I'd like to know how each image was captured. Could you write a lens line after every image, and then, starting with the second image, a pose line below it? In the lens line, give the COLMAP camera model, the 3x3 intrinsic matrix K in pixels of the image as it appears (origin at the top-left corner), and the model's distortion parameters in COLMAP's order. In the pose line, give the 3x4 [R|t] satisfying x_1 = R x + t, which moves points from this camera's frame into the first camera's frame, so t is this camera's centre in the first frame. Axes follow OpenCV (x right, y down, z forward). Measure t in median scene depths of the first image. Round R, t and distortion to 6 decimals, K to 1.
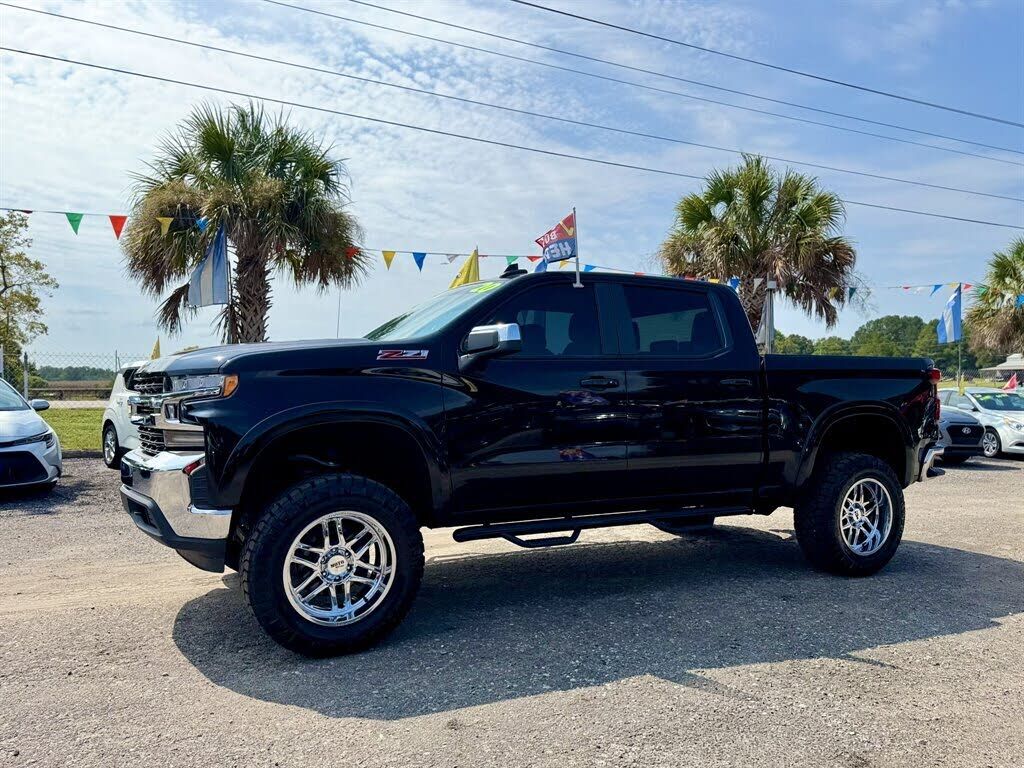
lens RADIAL K [[728.6, 0, 527.8], [0, 728.6, 386.5], [0, 0, 1]] dist [0.002826, -0.007682]
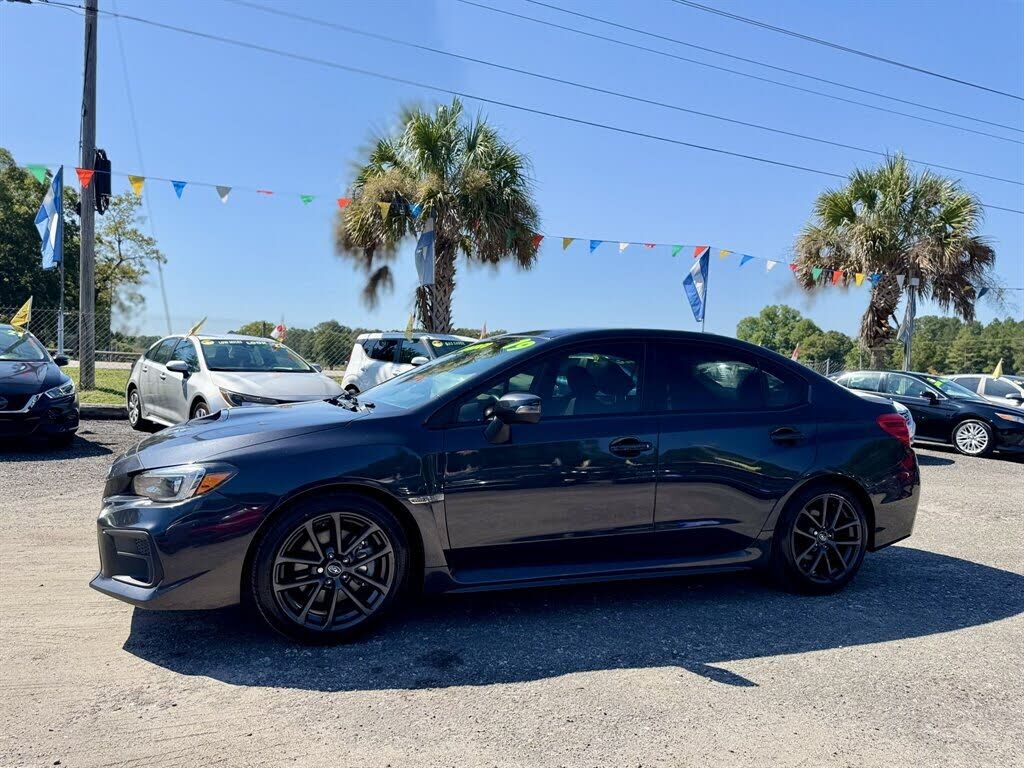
lens RADIAL K [[694.8, 0, 499.6], [0, 694.8, 385.3], [0, 0, 1]] dist [0.023509, -0.025230]
pose [[0.998109, 0.040229, -0.046480, -0.234778], [-0.039242, 0.998989, 0.021951, 0.010737], [0.047316, -0.020086, 0.998678, -0.036096]]
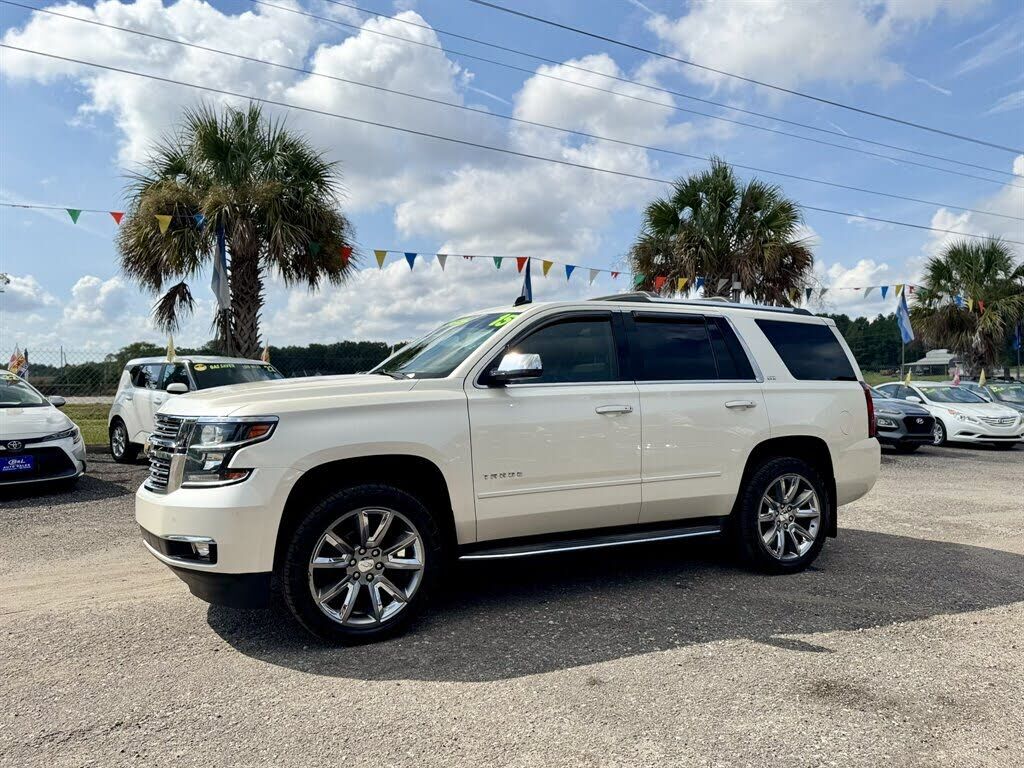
lens RADIAL K [[714.0, 0, 512.0], [0, 714.0, 384.0], [0, 0, 1]] dist [0.002437, -0.003892]
pose [[0.997835, -0.002397, 0.065729, -0.070797], [0.002137, 0.999990, 0.004036, -0.001013], [-0.065738, -0.003887, 0.997829, -0.023438]]
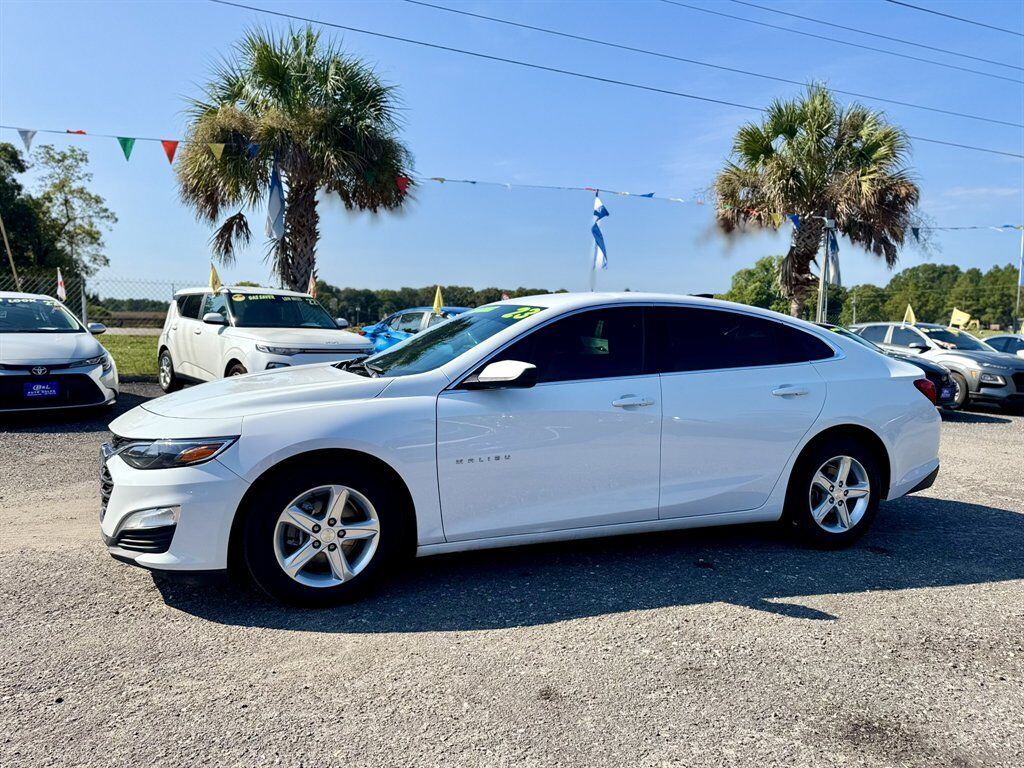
lens RADIAL K [[695.8, 0, 524.0], [0, 695.8, 381.1], [0, 0, 1]] dist [-0.002063, -0.004659]
pose [[0.998533, 0.025419, -0.047819, -0.023372], [-0.021671, 0.996770, 0.077327, 0.007190], [0.049630, -0.076177, 0.995858, 0.048353]]
